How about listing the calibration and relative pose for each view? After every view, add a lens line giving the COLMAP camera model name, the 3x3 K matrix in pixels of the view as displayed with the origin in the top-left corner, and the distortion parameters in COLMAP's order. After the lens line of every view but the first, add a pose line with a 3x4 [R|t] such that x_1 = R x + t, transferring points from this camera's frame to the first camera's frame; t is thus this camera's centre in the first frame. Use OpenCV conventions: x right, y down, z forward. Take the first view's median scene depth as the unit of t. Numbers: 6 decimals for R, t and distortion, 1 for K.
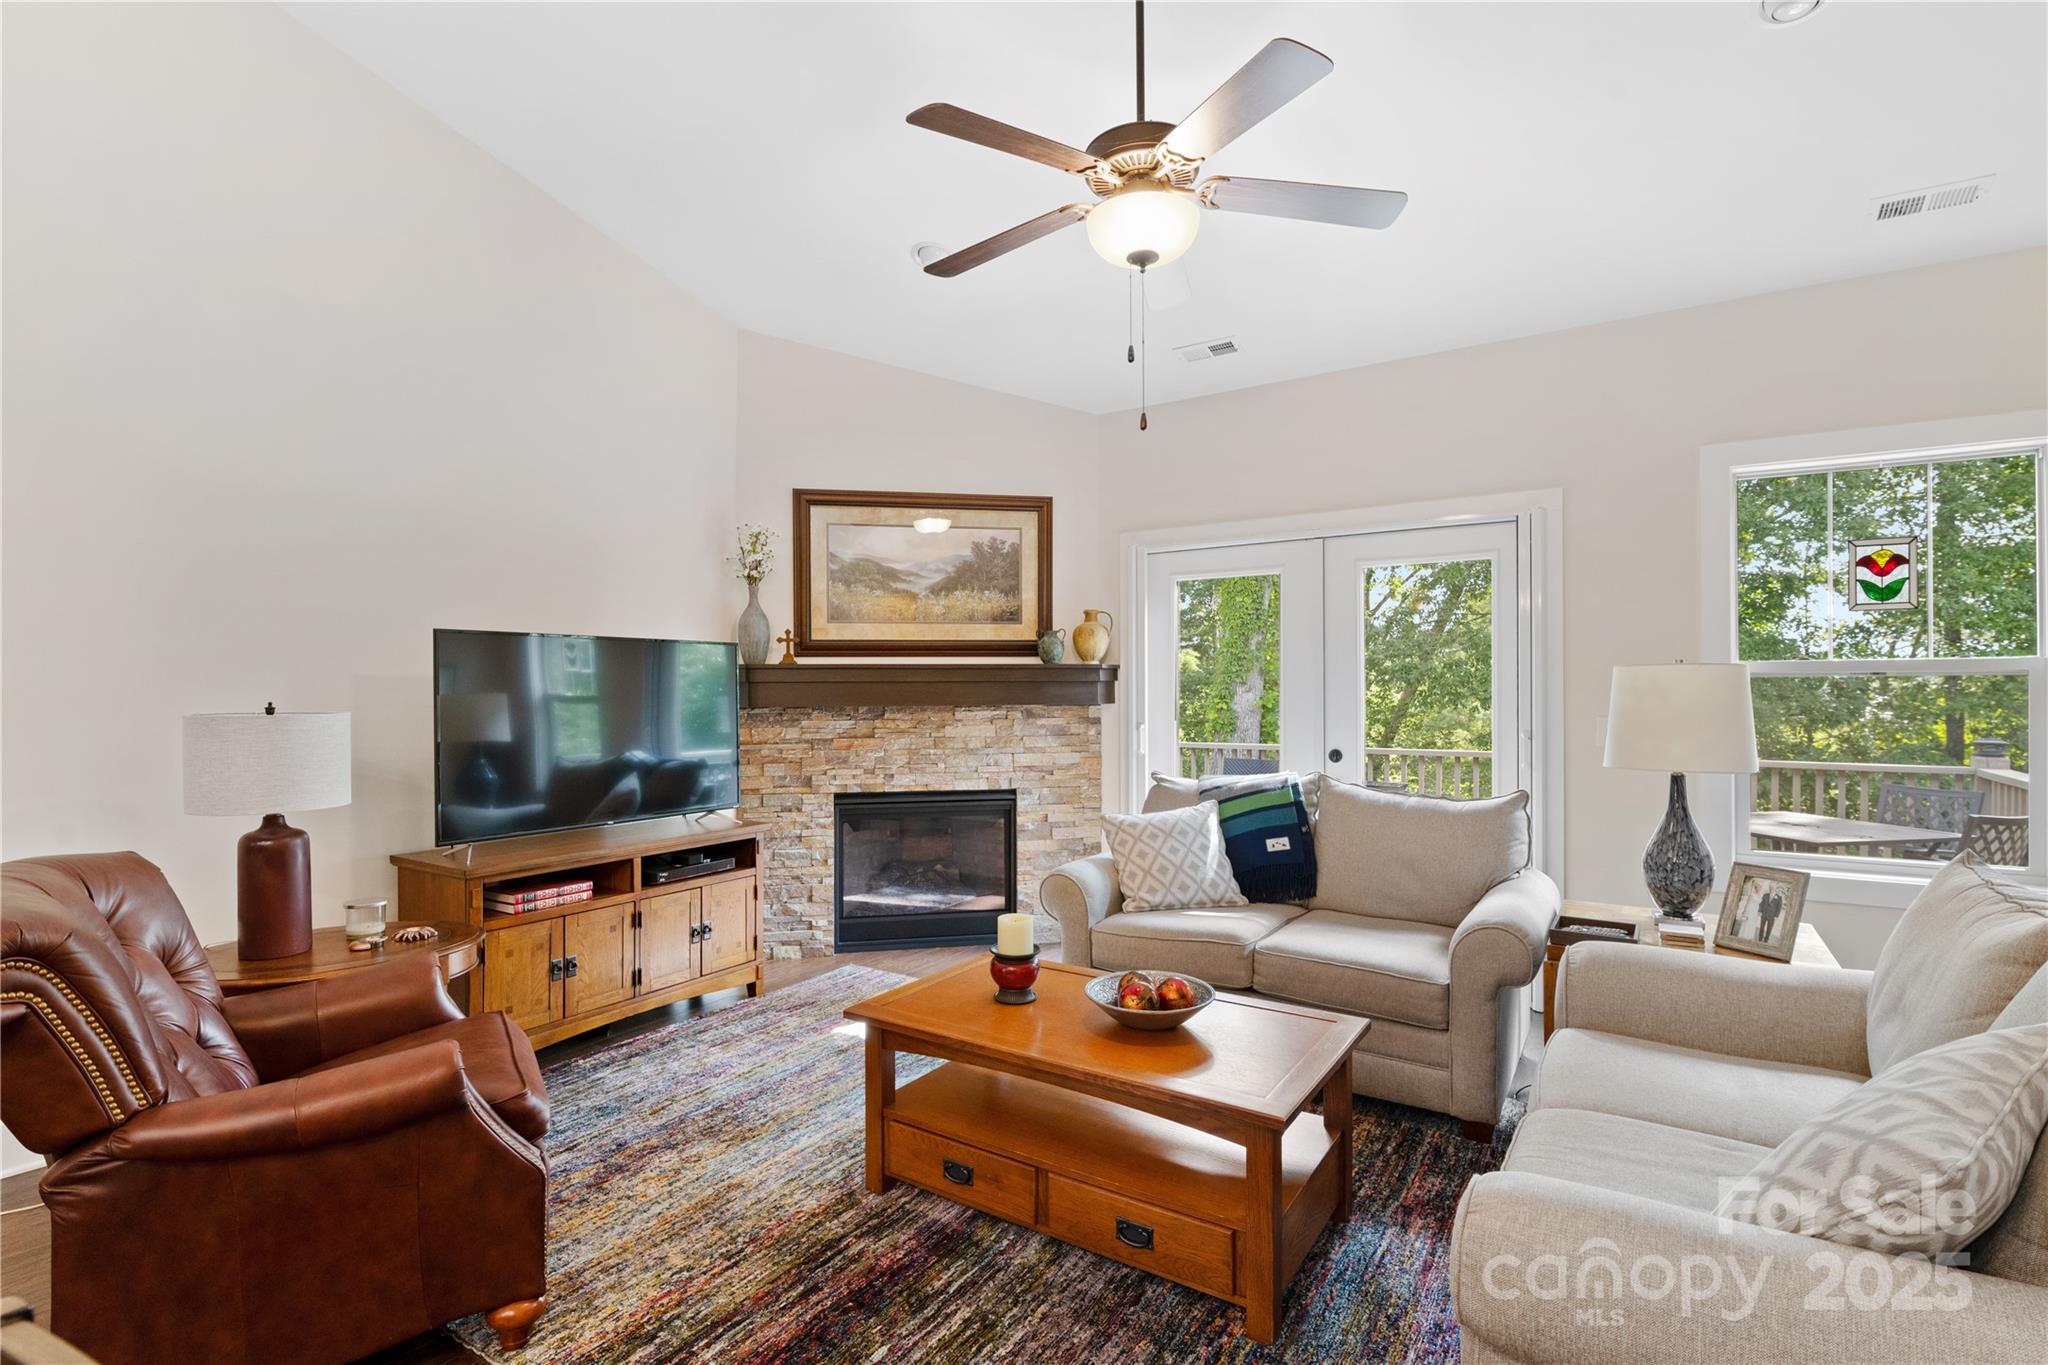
lens RADIAL K [[991.9, 0, 1028.7], [0, 991.9, 669.5], [0, 0, 1]] dist [-0.004551, -0.003607]
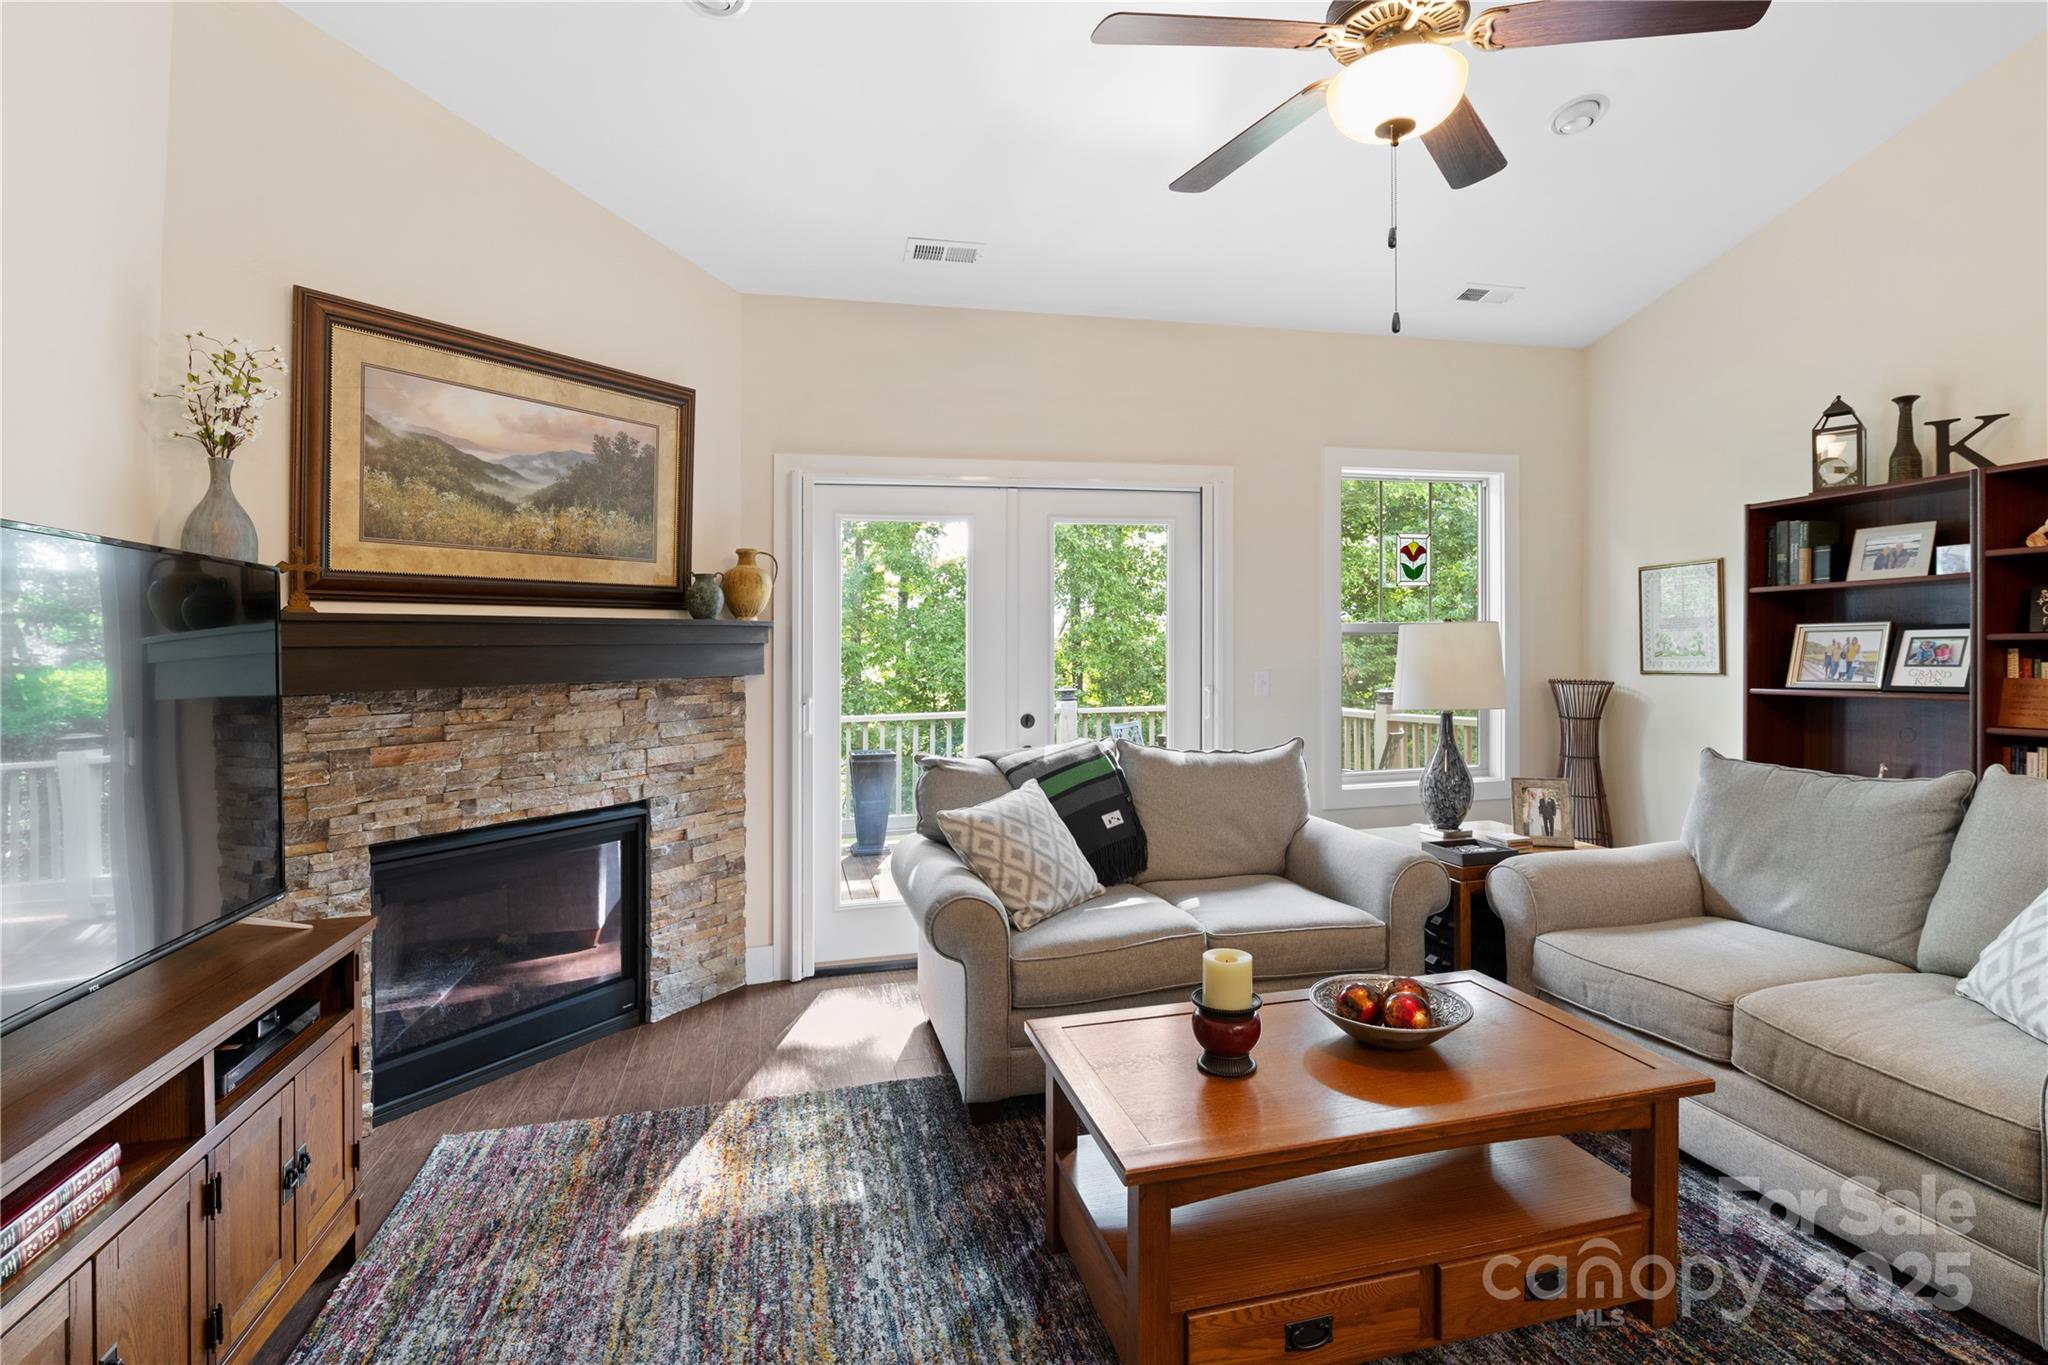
lens RADIAL K [[991.9, 0, 1043.4], [0, 991.9, 637.2], [0, 0, 1]] dist [-0.004551, -0.003607]
pose [[0.663940, -0.000193, 0.747786, -0.358296], [0.001283, 0.999999, -0.000882, 0.007926], [-0.747785, 0.001545, 0.663940, 0.338536]]
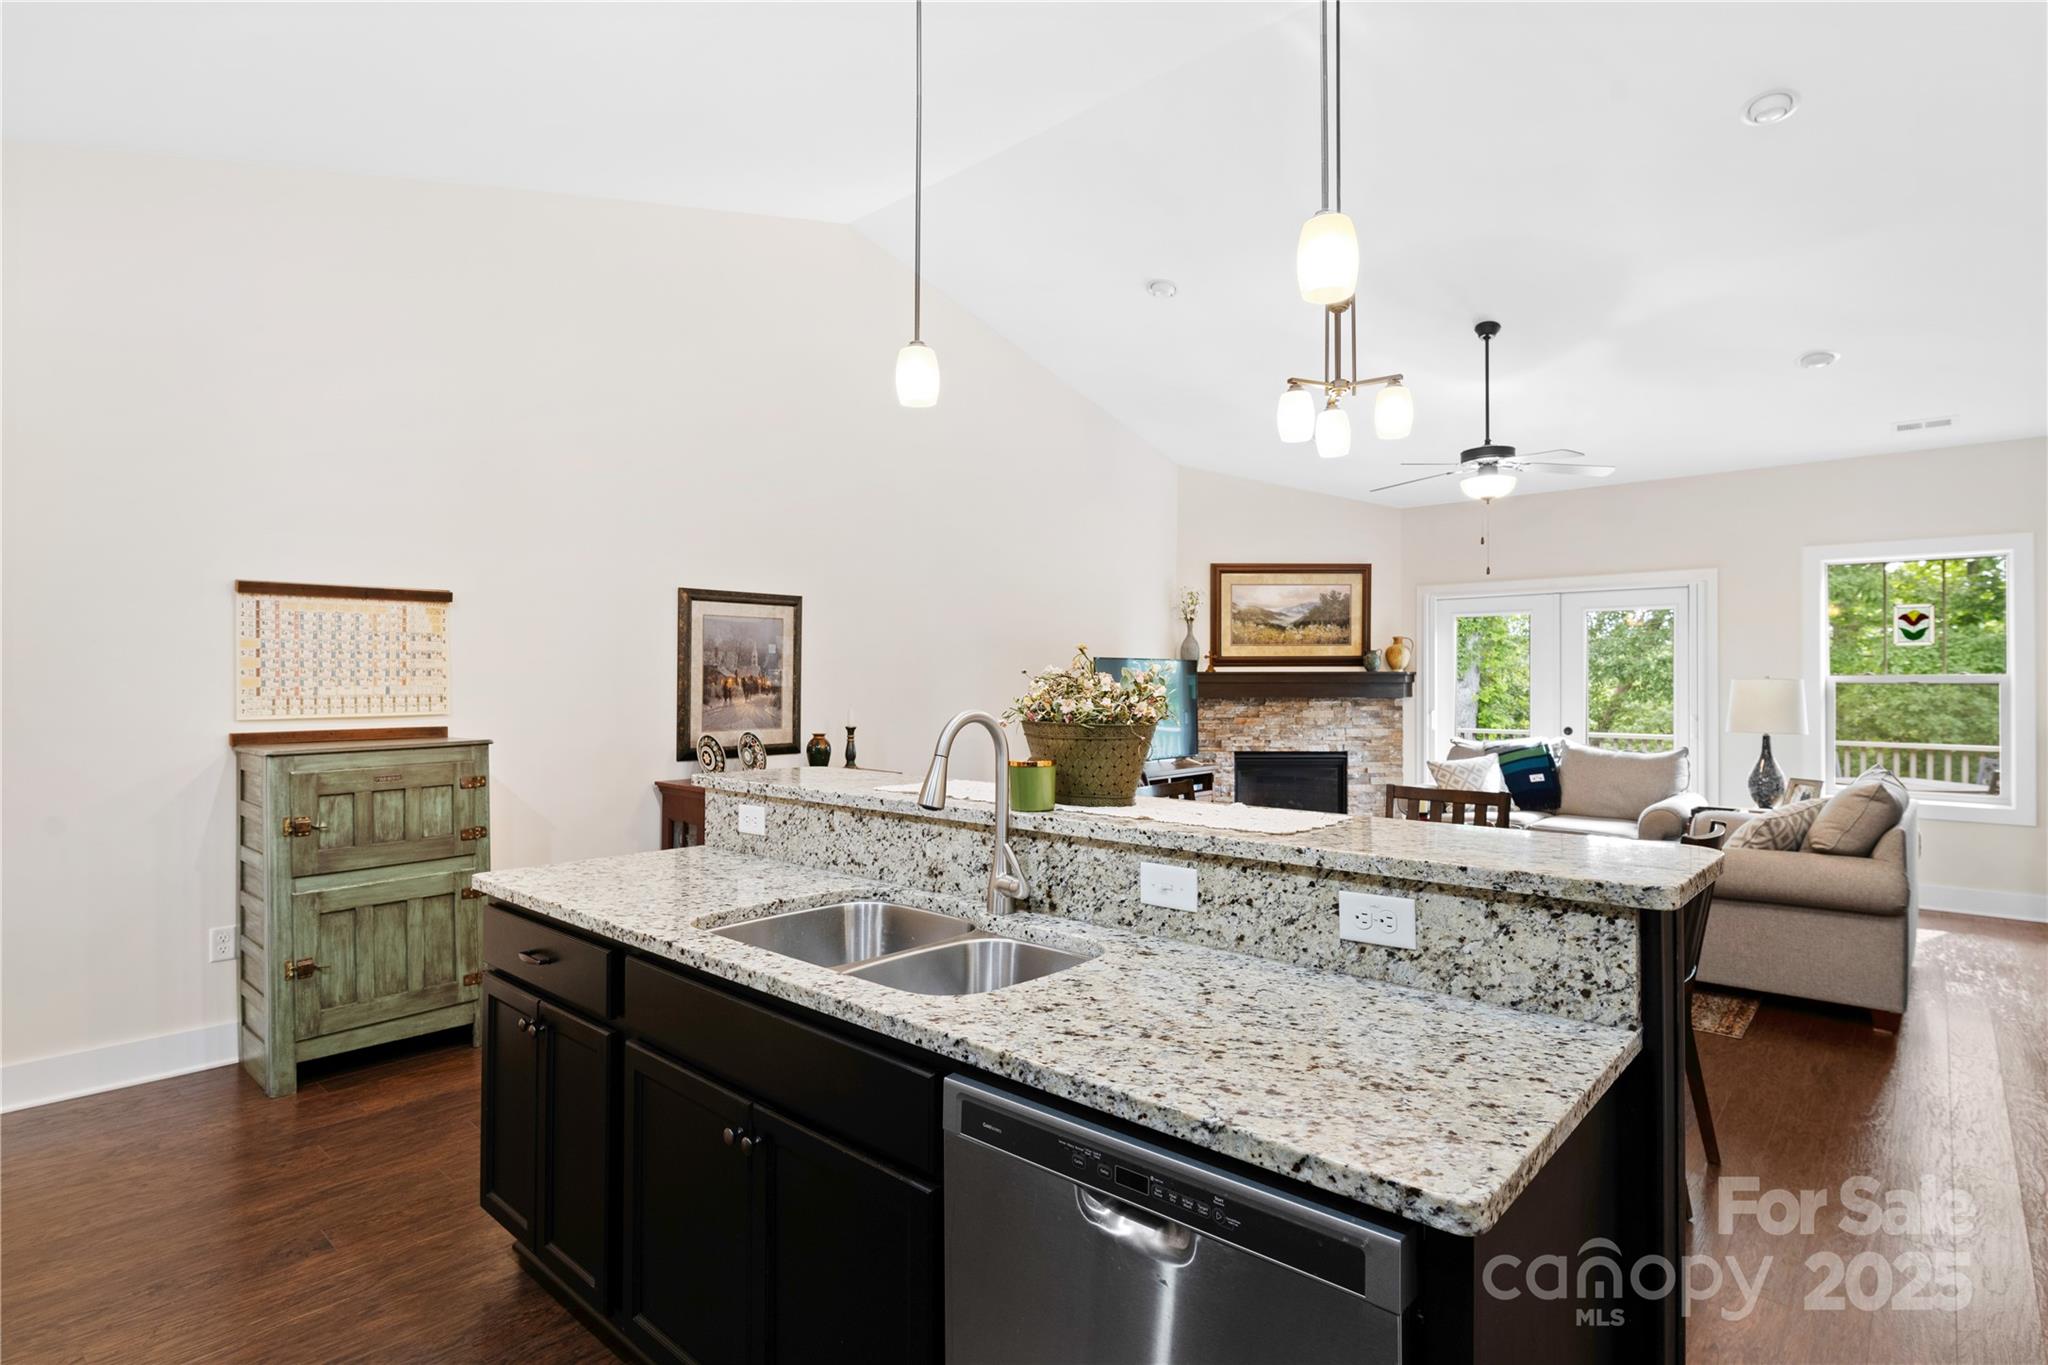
lens RADIAL K [[1102.9, 0, 995.7], [0, 1102.9, 654.8], [0, 0, 1]] dist [0.003570, -0.001923]
pose [[0.988446, 0.000788, -0.151571, -0.304447], [-0.001228, 0.999995, -0.002807, -0.026454], [0.151568, 0.002961, 0.988442, -0.821152]]
